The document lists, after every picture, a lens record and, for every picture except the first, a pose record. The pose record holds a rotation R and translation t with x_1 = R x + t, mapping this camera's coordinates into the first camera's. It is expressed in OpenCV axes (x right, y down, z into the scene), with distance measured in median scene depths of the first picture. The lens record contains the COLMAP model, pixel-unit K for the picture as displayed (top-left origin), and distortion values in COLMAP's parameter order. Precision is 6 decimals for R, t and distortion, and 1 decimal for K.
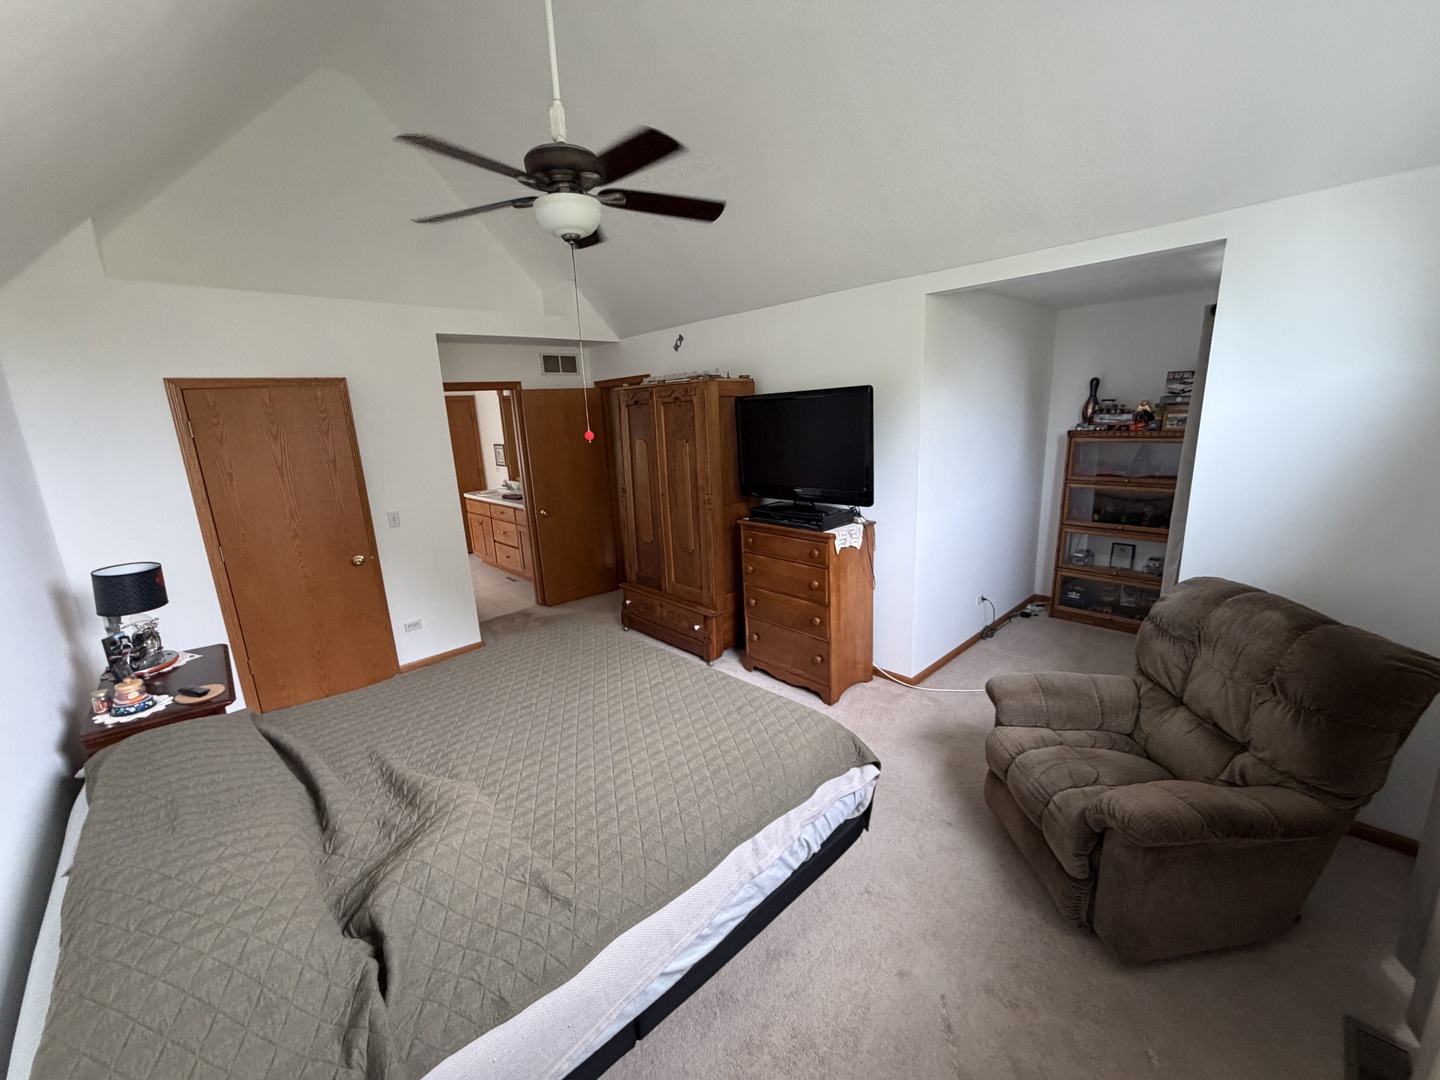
lens RADIAL K [[578.6, 0, 712.3], [0, 578.6, 541.2], [0, 0, 1]] dist [0.000404, -0.000107]
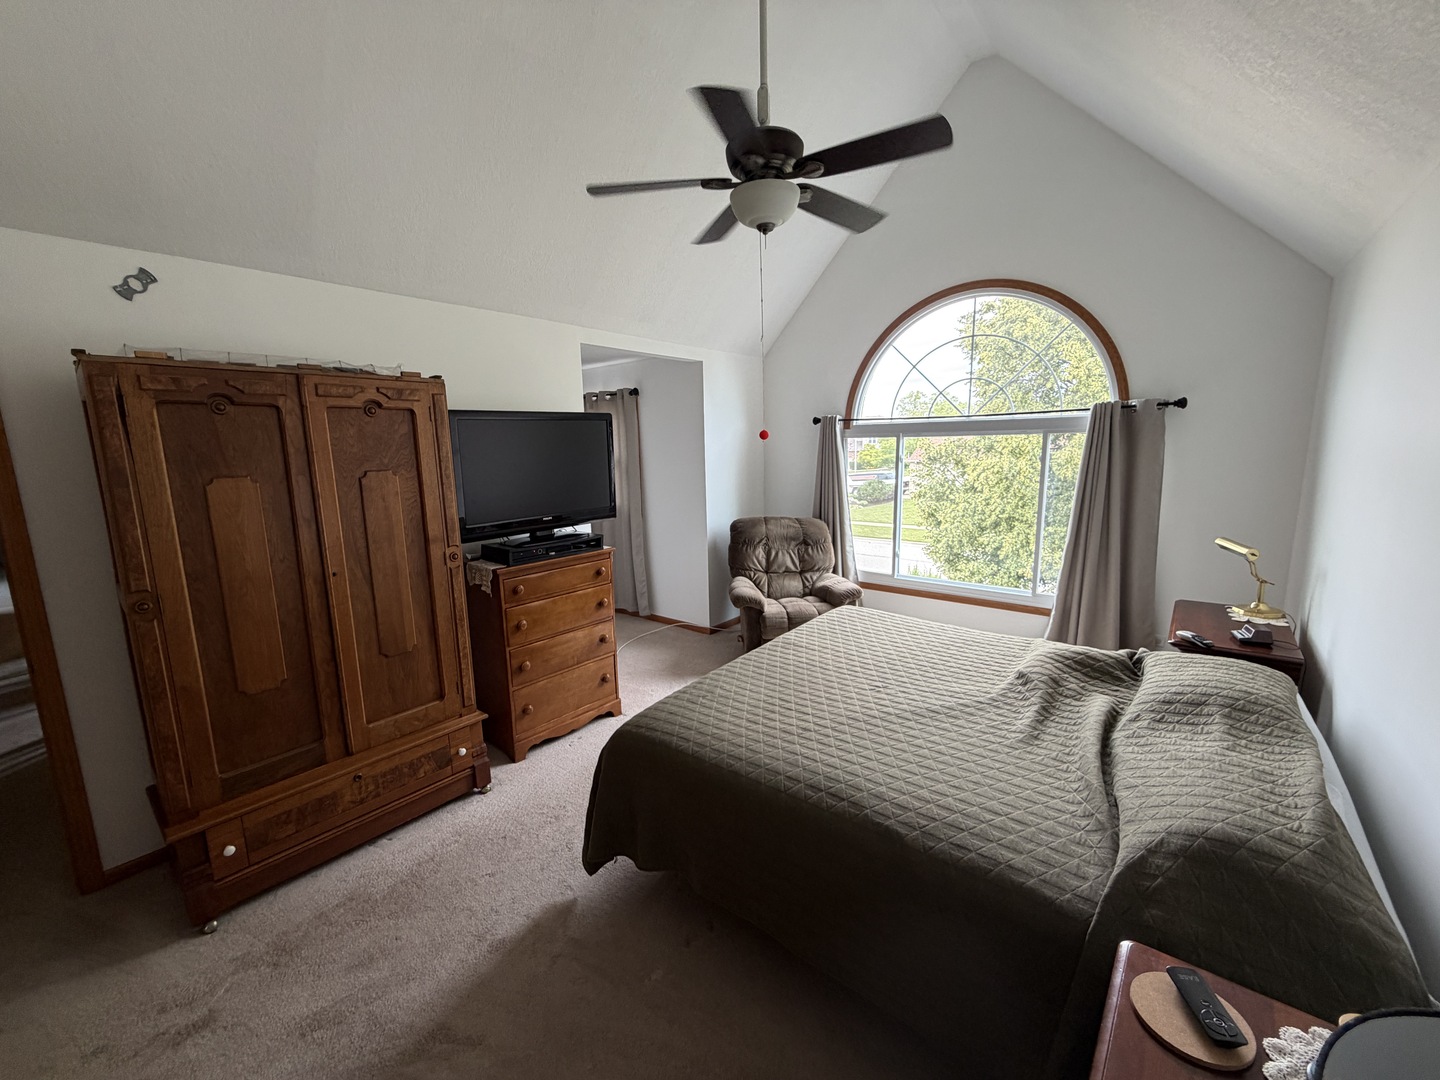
lens RADIAL K [[578.6, 0, 712.3], [0, 578.6, 541.2], [0, 0, 1]] dist [0.000404, -0.000107]
pose [[-0.129484, -0.113167, 0.985103, -0.716641], [0.248684, 0.958009, 0.142742, -0.107533], [-0.959891, 0.263462, -0.095904, 0.761817]]
